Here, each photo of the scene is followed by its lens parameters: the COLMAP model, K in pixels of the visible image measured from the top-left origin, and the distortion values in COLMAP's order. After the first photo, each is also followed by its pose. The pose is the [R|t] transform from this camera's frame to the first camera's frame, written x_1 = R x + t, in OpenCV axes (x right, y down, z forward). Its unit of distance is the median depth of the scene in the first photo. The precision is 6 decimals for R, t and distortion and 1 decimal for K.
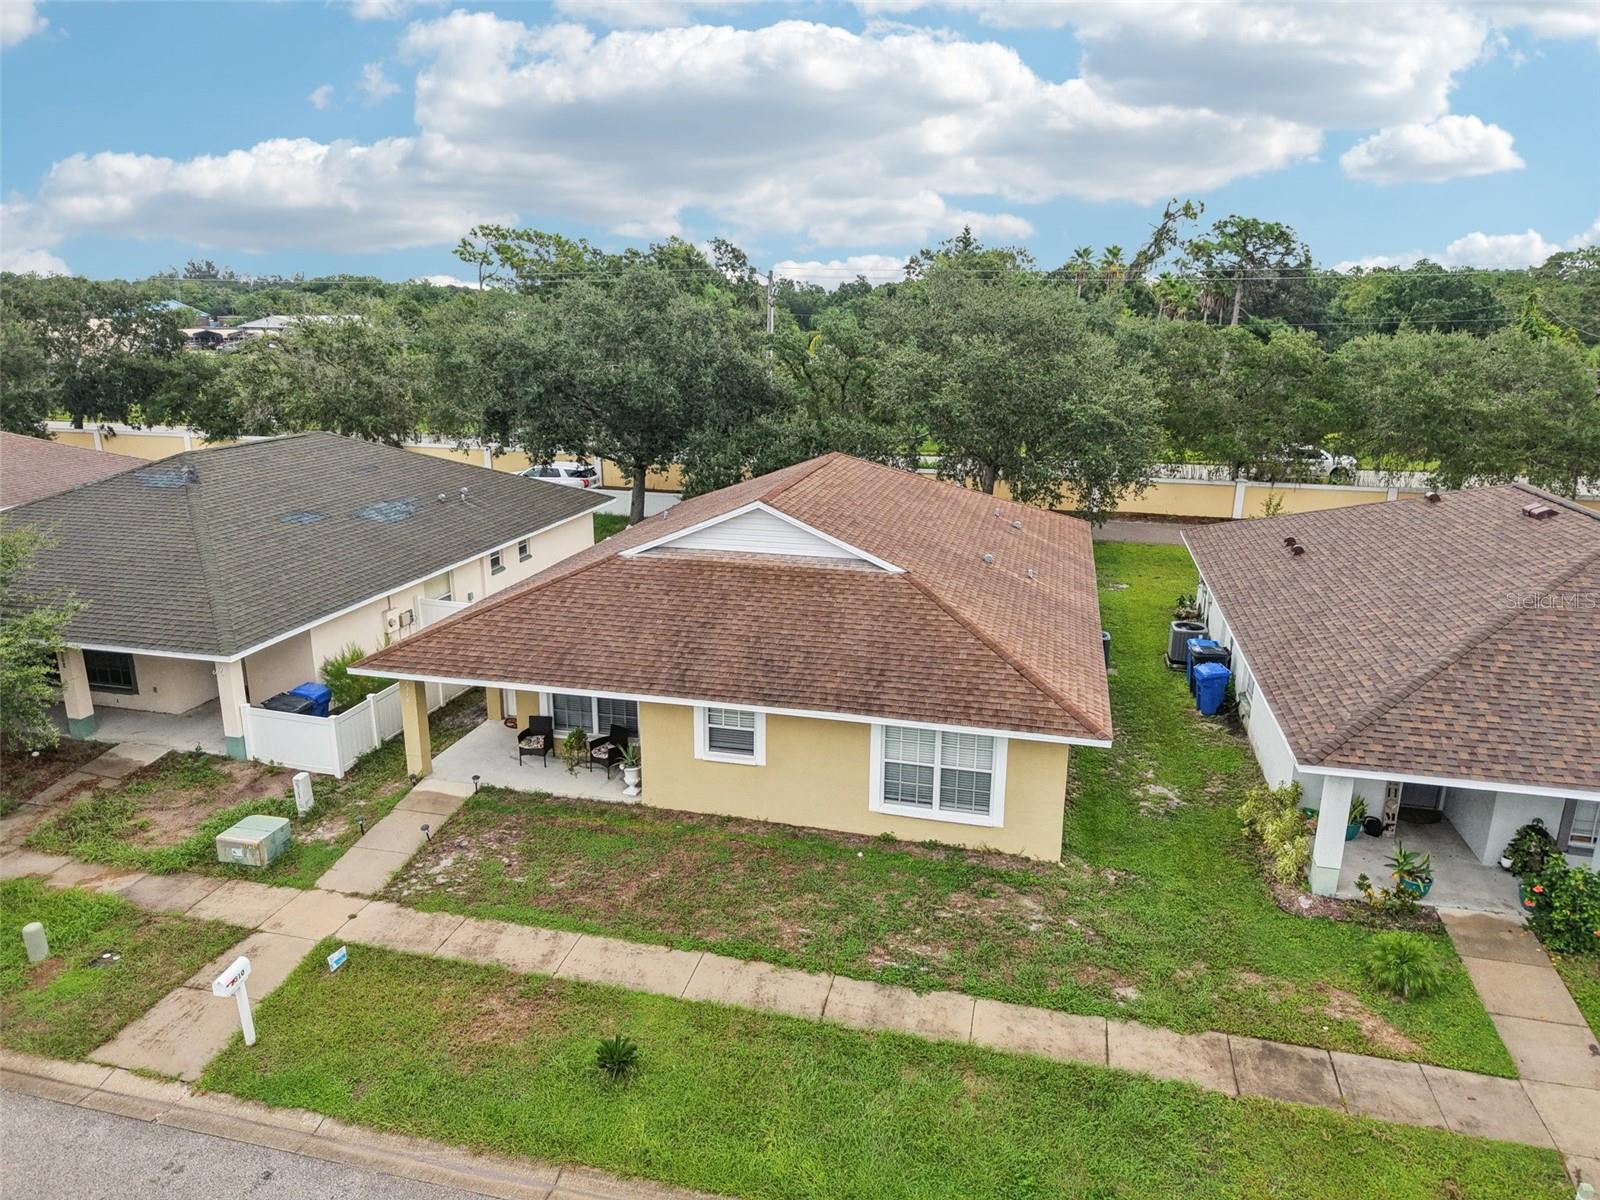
lens RADIAL K [[1067.0, 0, 800.0], [0, 1067.0, 600.0], [0, 0, 1]] dist [0.026470, -0.026551]
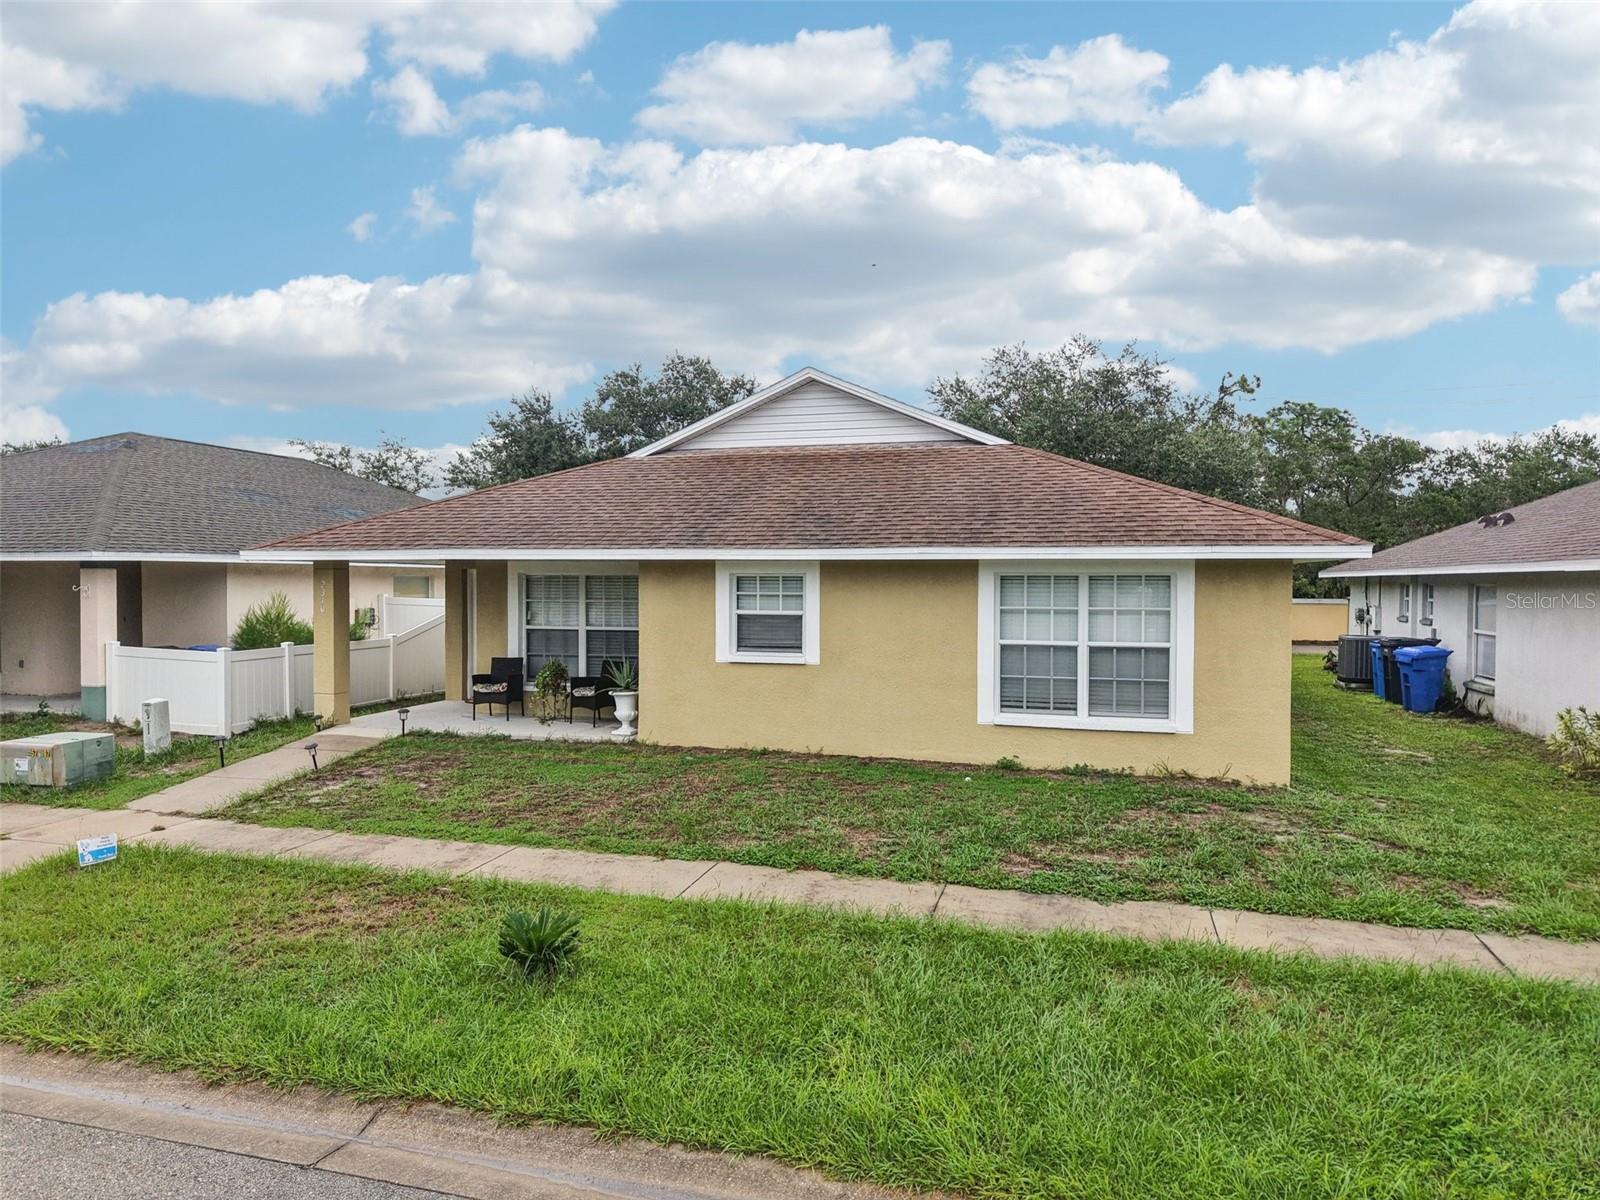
lens RADIAL K [[1067.0, 0, 800.0], [0, 1067.0, 600.0], [0, 0, 1]] dist [0.026470, -0.026551]
pose [[0.999172, -0.003787, -0.040498, -0.017972], [-0.006320, 0.969113, -0.246536, 0.289701], [0.040181, 0.246588, 0.968287, 0.345728]]
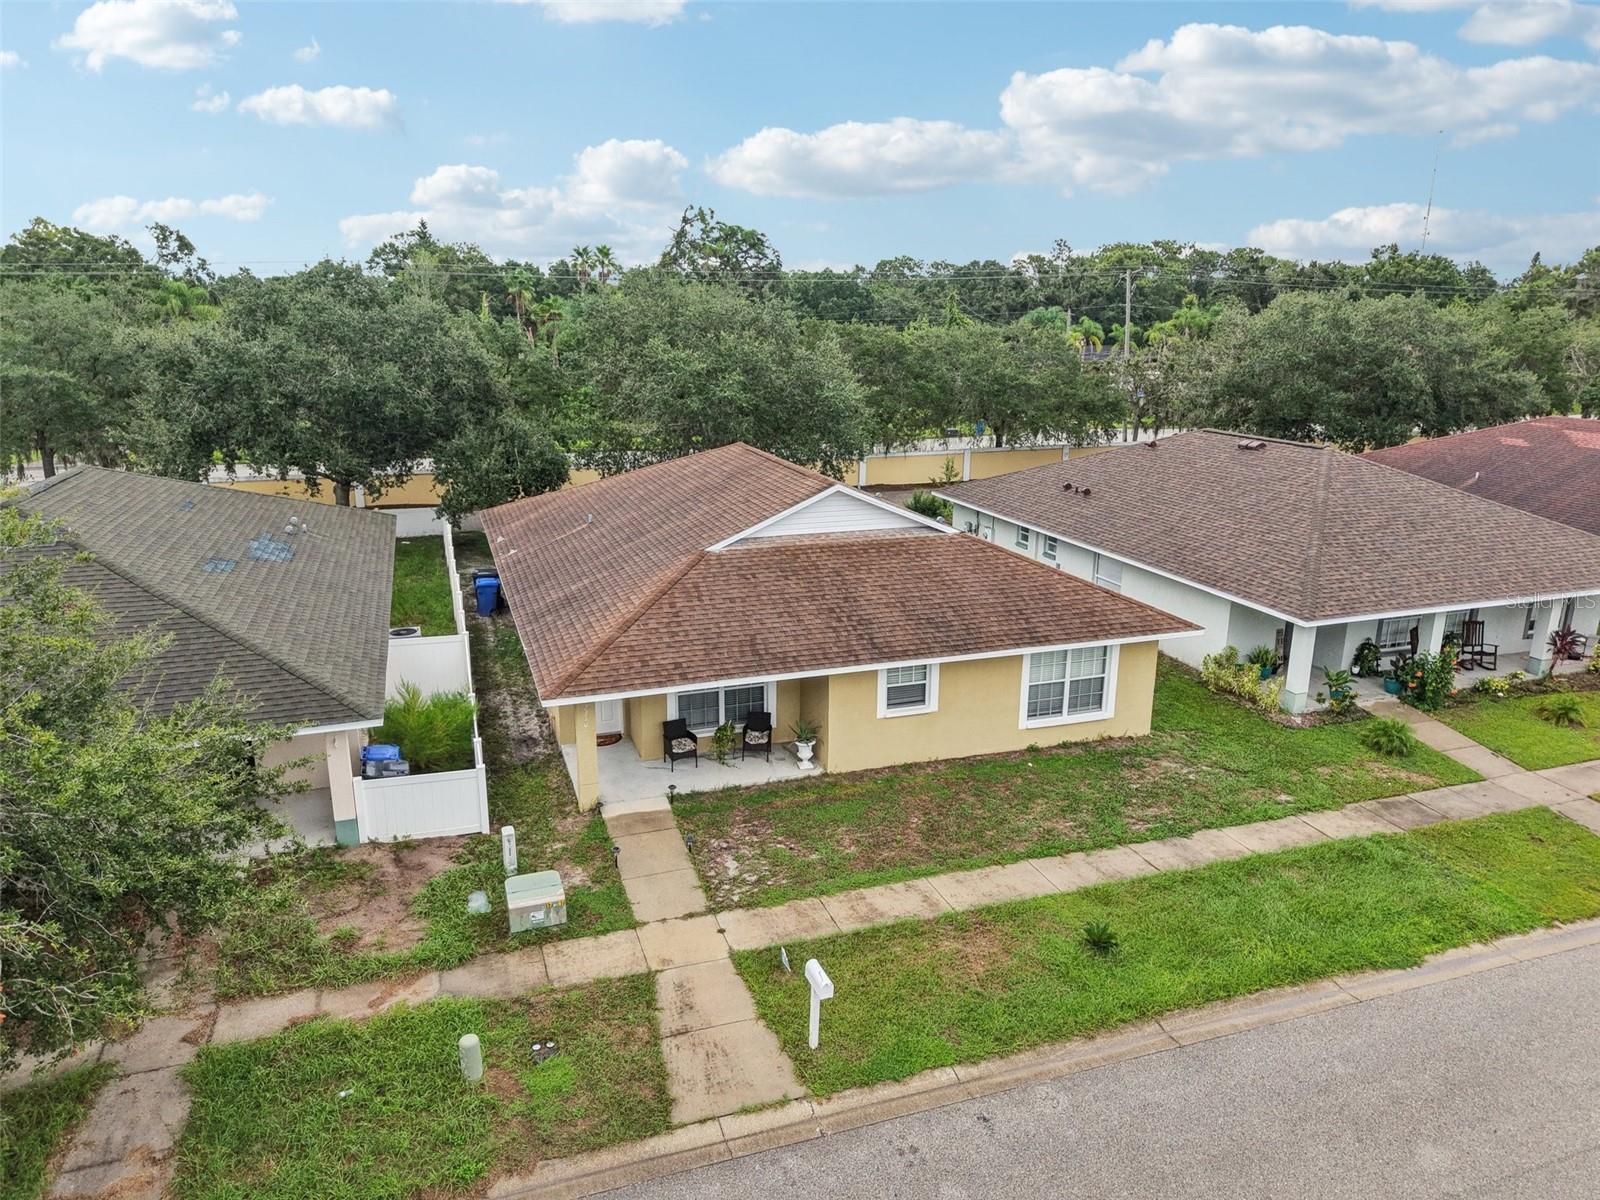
lens RADIAL K [[1067.0, 0, 800.0], [0, 1067.0, 600.0], [0, 0, 1]] dist [0.026470, -0.026551]
pose [[0.840494, -0.145671, 0.521871, -0.750606], [0.143982, 0.988599, 0.044061, -0.033205], [-0.522340, 0.038107, 0.851886, 0.108396]]
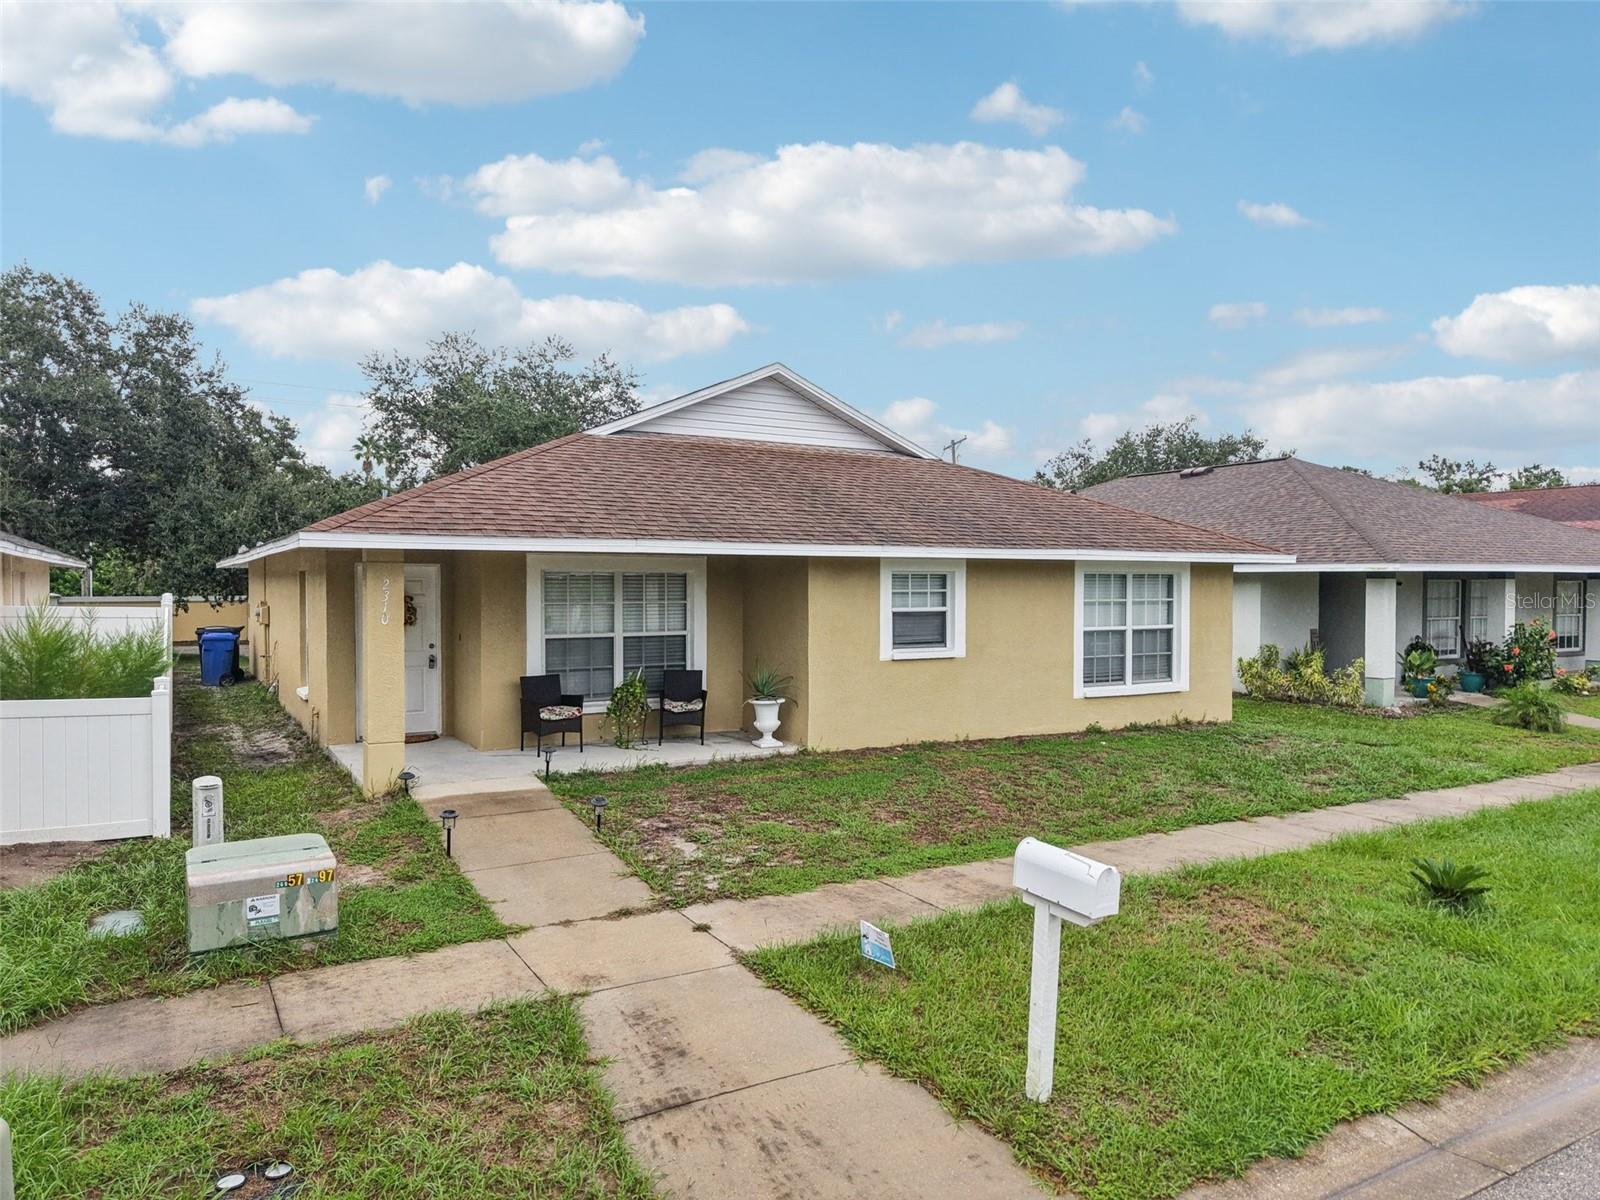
lens RADIAL K [[1067.0, 0, 800.0], [0, 1067.0, 600.0], [0, 0, 1]] dist [0.026470, -0.026551]
pose [[0.718304, -0.018698, 0.695478, -0.631371], [0.187786, 0.967747, -0.167932, 0.224331], [-0.669907, 0.251227, 0.698648, 0.576183]]
